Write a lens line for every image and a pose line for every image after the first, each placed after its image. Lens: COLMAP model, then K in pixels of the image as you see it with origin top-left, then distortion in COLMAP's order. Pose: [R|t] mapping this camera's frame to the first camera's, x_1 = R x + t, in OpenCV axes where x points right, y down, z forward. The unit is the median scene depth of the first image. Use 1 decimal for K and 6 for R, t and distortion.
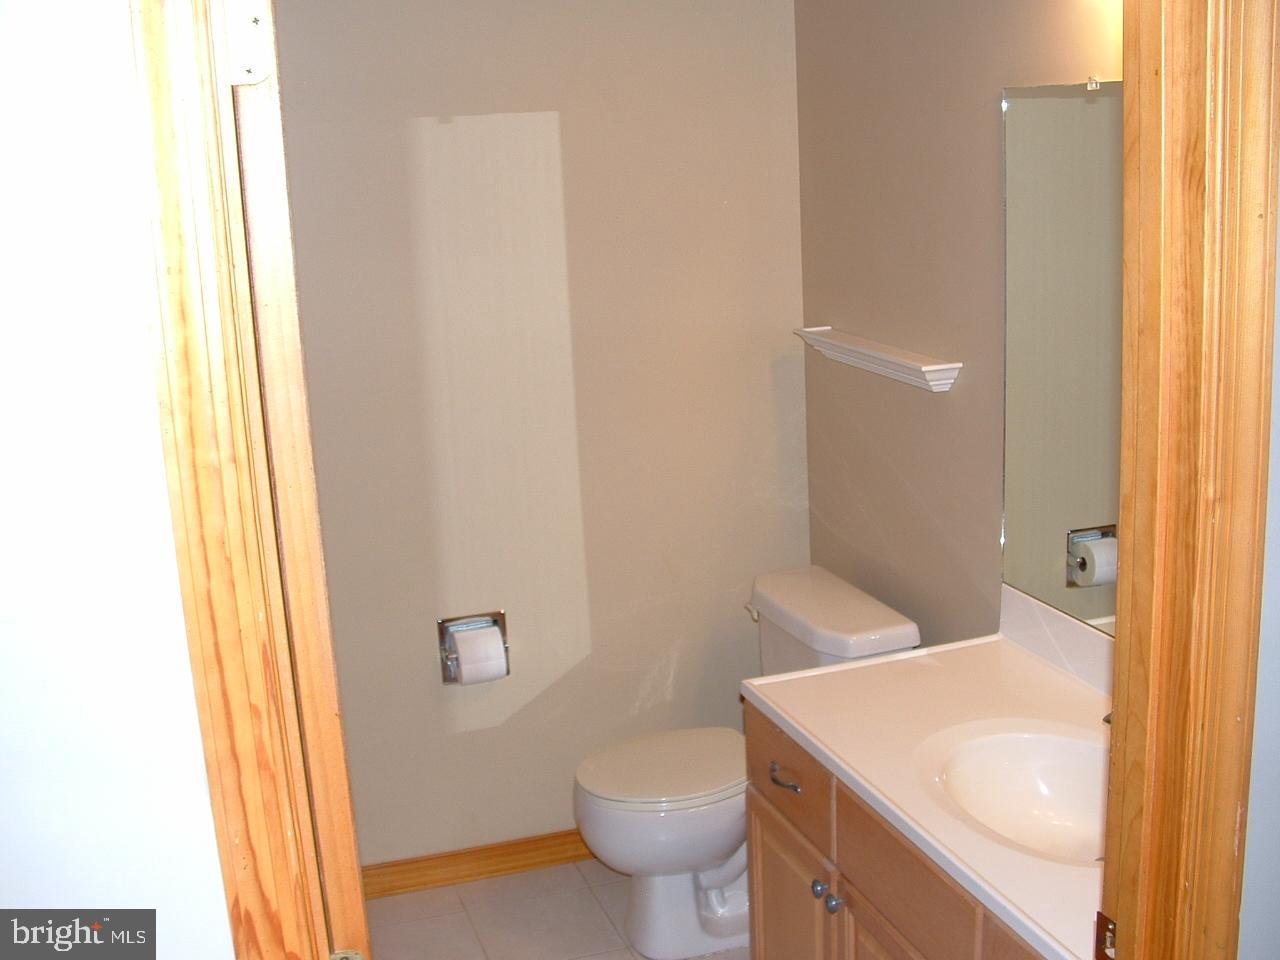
lens RADIAL K [[1513.5, 0, 643.6], [0, 1513.5, 494.4], [0, 0, 1]] dist [-0.261137, 0.315835]
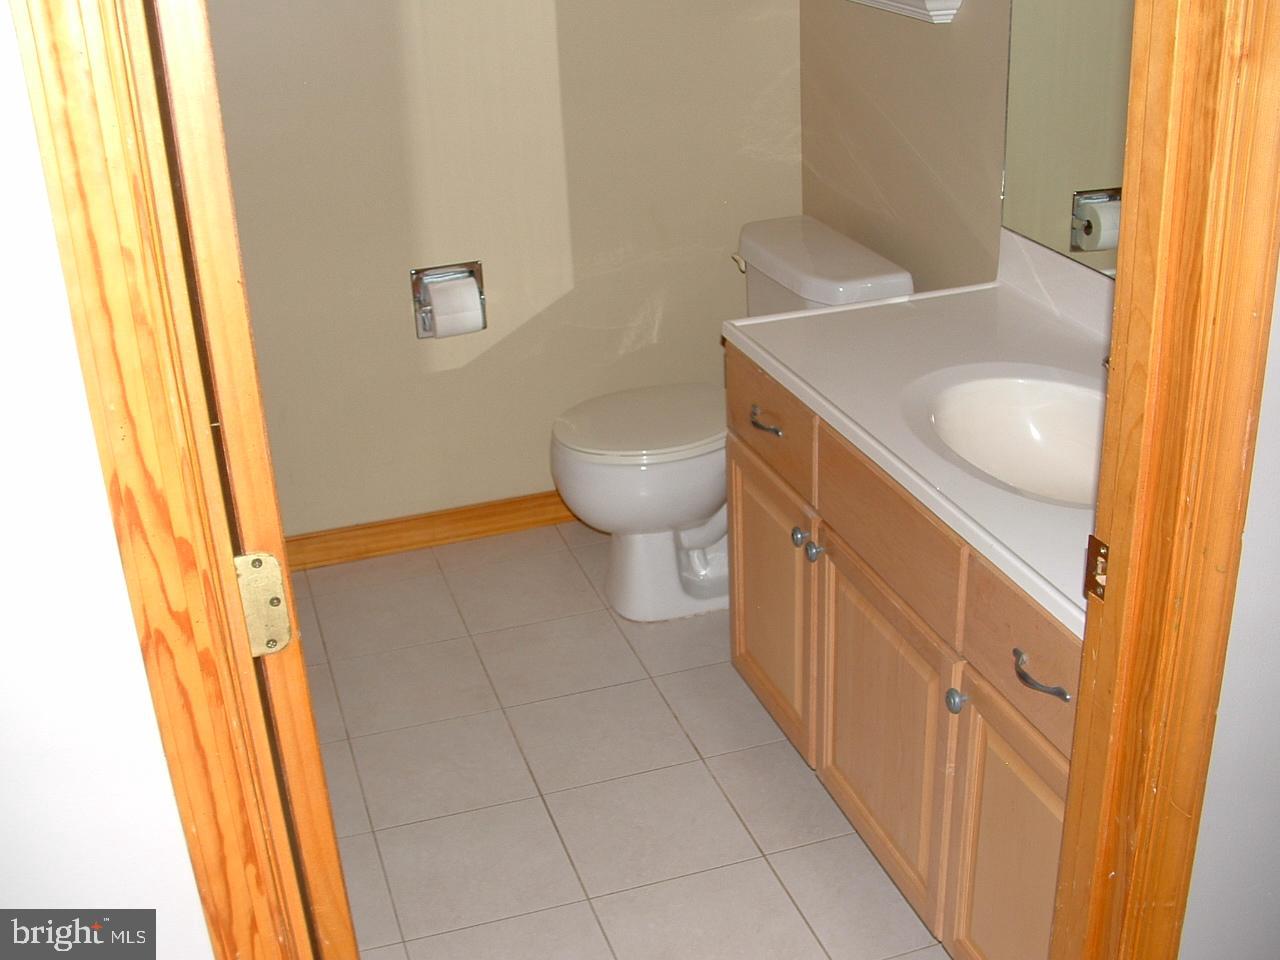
lens RADIAL K [[1513.5, 0, 643.6], [0, 1513.5, 494.4], [0, 0, 1]] dist [-0.261137, 0.315835]
pose [[0.999971, 0.007490, -0.001150, 0.031200], [-0.007115, 0.980255, 0.197610, 0.078676], [0.002608, -0.197596, 0.980280, 0.089166]]
